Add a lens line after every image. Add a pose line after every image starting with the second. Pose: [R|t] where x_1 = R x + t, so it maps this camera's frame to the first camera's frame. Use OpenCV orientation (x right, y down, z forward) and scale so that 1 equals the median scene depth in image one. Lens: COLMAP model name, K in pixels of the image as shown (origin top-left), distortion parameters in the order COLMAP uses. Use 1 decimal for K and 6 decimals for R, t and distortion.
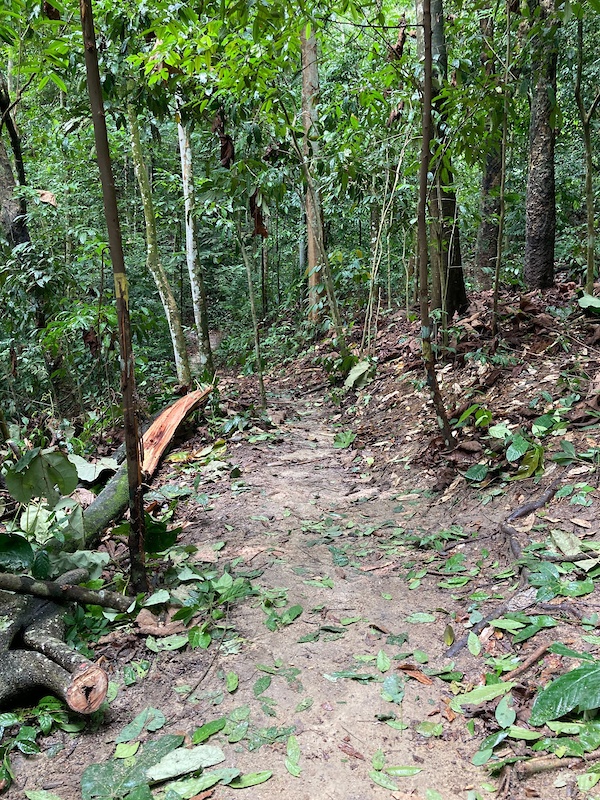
lens RADIAL K [[655.6, 0, 317.6], [0, 655.6, 407.4], [0, 0, 1]] dist [0.015443, -0.031369]
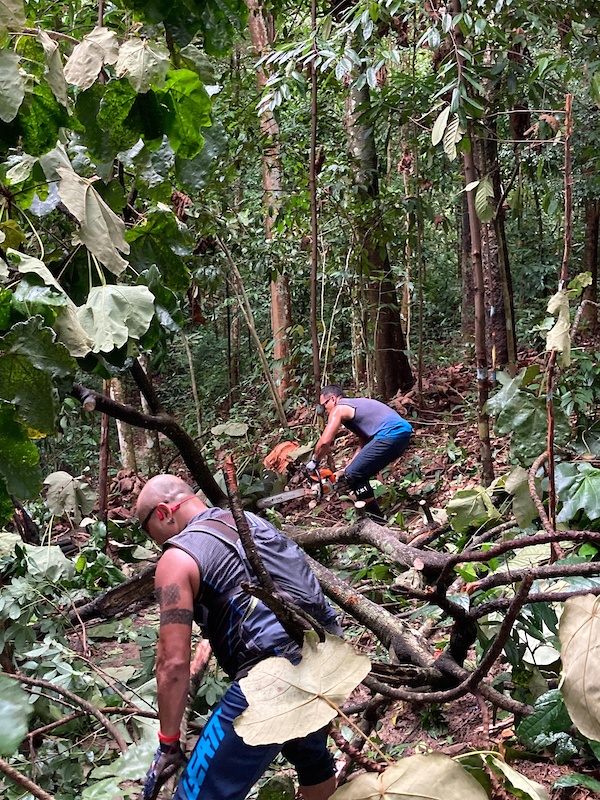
lens RADIAL K [[1047.2, 0, 311.7], [0, 1047.2, 397.2], [0, 0, 1]] dist [0.061359, 0.000000]
pose [[0.999492, -0.018567, -0.025896, 0.162601], [0.015015, 0.991246, -0.131171, 0.103082], [0.028105, 0.130716, 0.991021, -0.822577]]
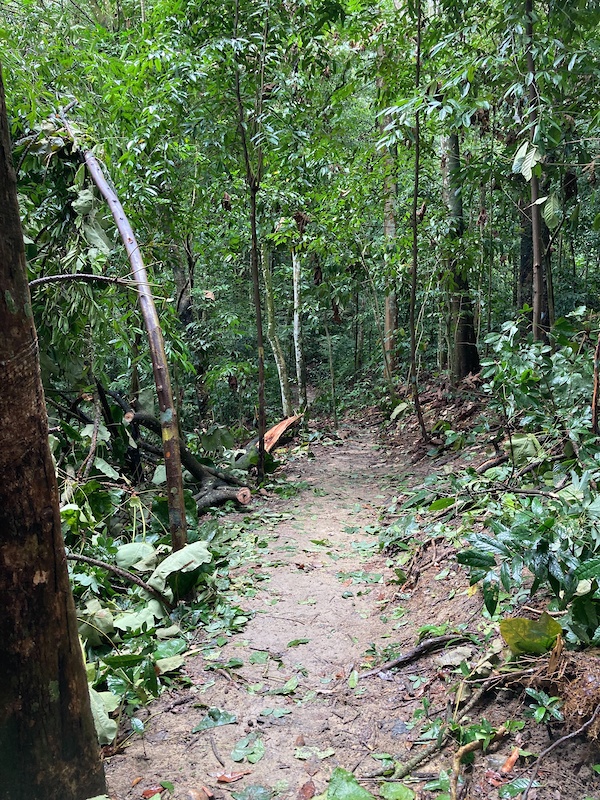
lens RADIAL K [[655.6, 0, 297.7], [0, 655.6, 396.9], [0, 0, 1]] dist [0.015443, -0.031369]
pose [[0.981181, 0.033269, -0.190202, 0.155519], [-0.054147, 0.992928, -0.105648, 0.118120], [0.185342, 0.113959, 0.976044, -0.691190]]
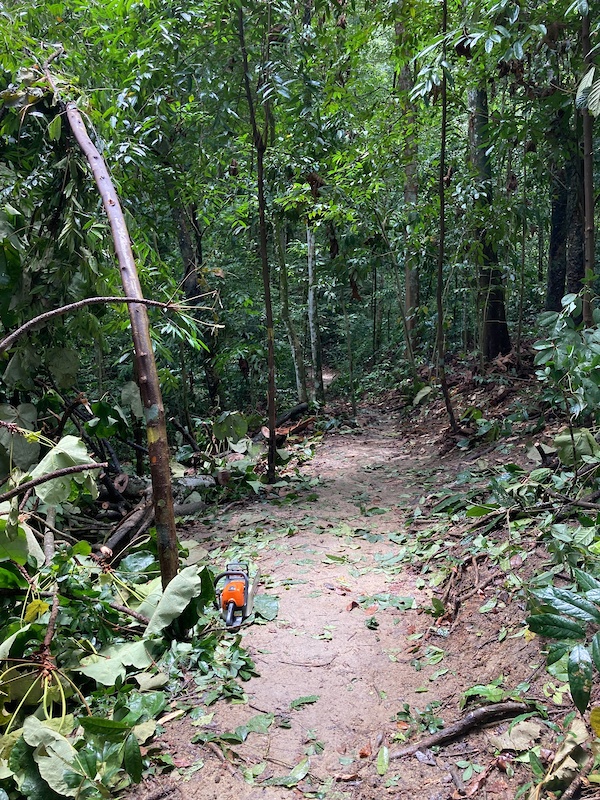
lens RADIAL K [[655.6, 0, 297.3], [0, 655.6, 399.8], [0, 0, 1]] dist [0.015443, -0.031369]
pose [[0.976057, 0.032634, -0.215051, 0.134024], [-0.048814, 0.996327, -0.070358, 0.092899], [0.211965, 0.079171, 0.974065, -0.559544]]
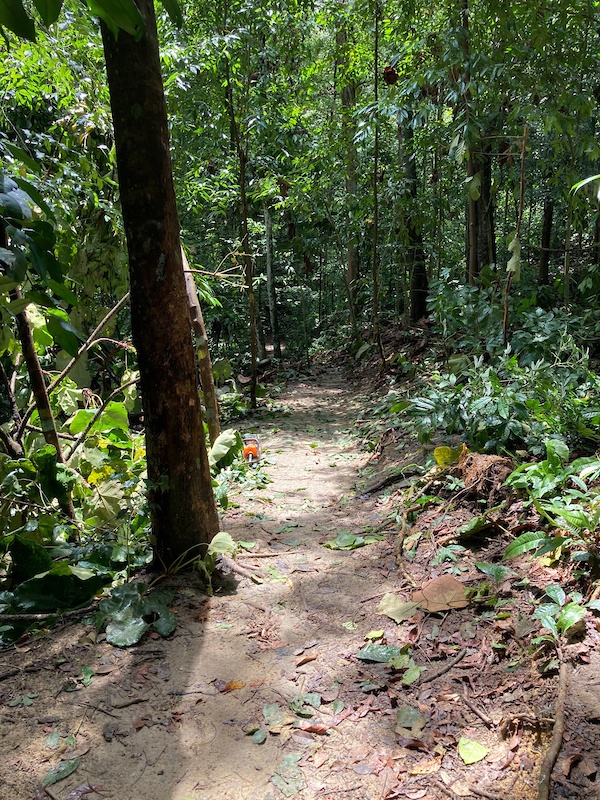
lens RADIAL K [[655.6, 0, 299.2], [0, 655.6, 402.8], [0, 0, 1]] dist [0.015443, -0.031369]
pose [[0.991861, 0.023899, -0.125066, 0.151266], [-0.028050, 0.999109, -0.031535, 0.194070], [0.124201, 0.034787, 0.991647, -0.983639]]
